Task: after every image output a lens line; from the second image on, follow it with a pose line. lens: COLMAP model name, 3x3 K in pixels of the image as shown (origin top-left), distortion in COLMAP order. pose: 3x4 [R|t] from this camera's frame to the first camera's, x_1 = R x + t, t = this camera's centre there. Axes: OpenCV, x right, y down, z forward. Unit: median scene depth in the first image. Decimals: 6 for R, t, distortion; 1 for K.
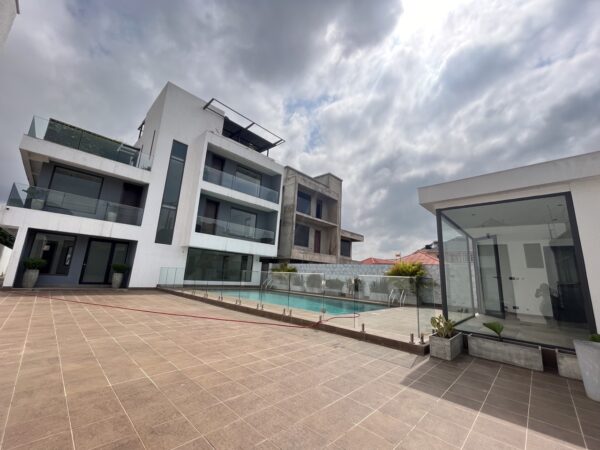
lens RADIAL K [[243.1, 0, 301.0], [0, 243.1, 227.0], [0, 0, 1]] dist [-0.004105, -0.001186]
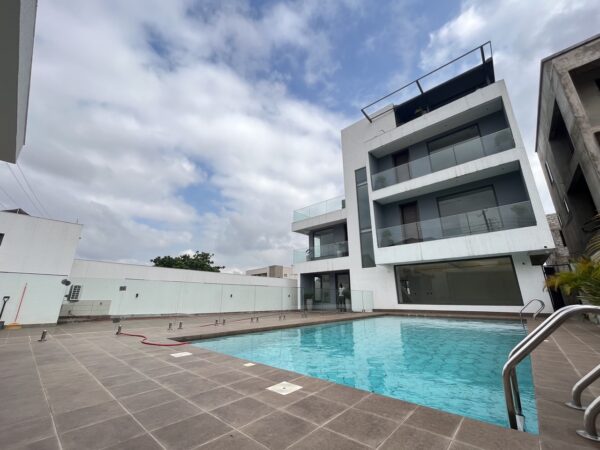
lens RADIAL K [[243.1, 0, 300.7], [0, 243.1, 224.0], [0, 0, 1]] dist [-0.004105, -0.001186]
pose [[0.032234, -0.333489, -0.942203, 0.413377], [0.215560, 0.922827, -0.319256, 0.154846], [0.975958, -0.192810, 0.101634, 0.621043]]
